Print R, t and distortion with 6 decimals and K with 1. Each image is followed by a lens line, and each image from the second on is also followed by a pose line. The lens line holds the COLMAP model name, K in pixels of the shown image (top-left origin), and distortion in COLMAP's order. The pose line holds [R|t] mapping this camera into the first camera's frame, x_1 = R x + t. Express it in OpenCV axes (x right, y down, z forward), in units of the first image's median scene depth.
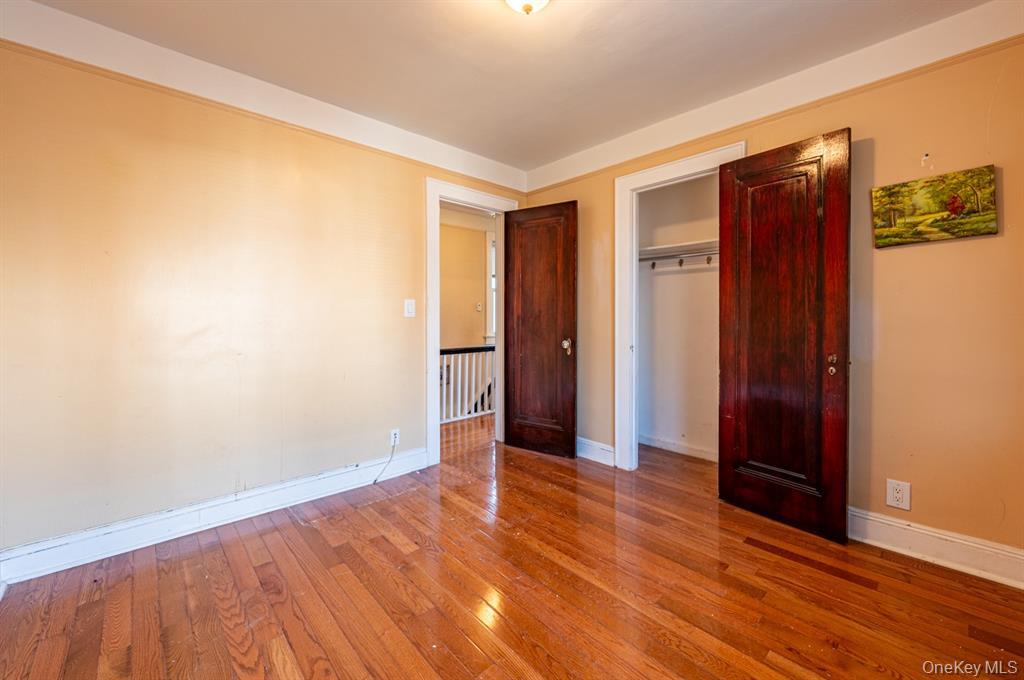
lens RADIAL K [[407.4, 0, 512.4], [0, 407.4, 319.5], [0, 0, 1]] dist [-0.000545, -0.000025]
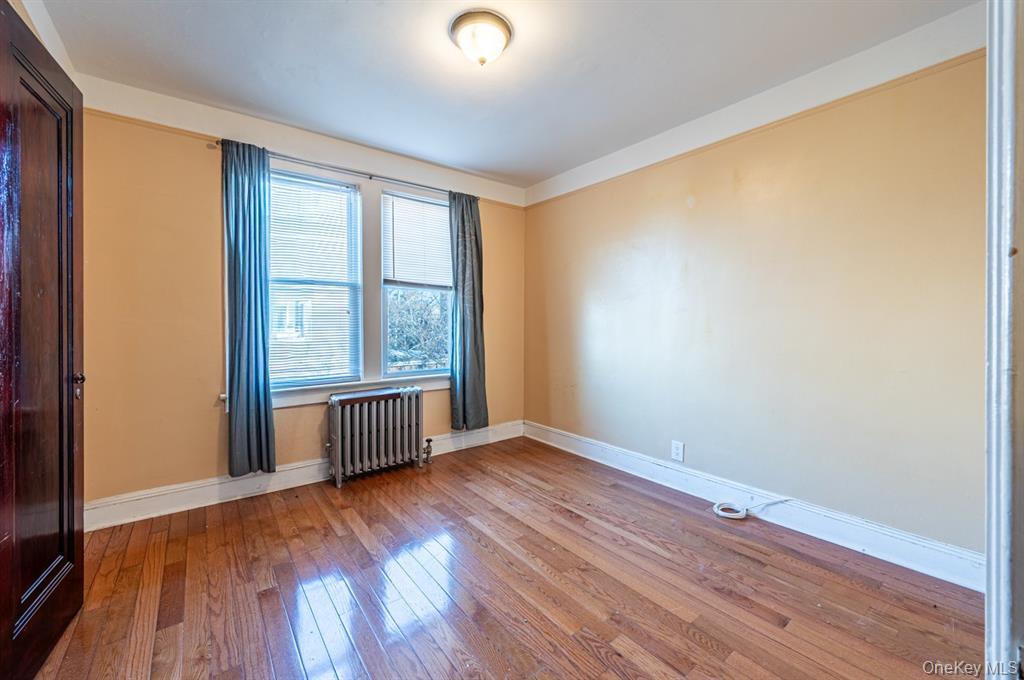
lens RADIAL K [[407.4, 0, 512.4], [0, 407.4, 319.5], [0, 0, 1]] dist [-0.000545, -0.000025]
pose [[-0.996596, 0.000428, 0.082436, -0.143162], [0.001201, 0.999956, 0.009333, -0.032126], [-0.082428, 0.009401, -0.996553, 2.149059]]
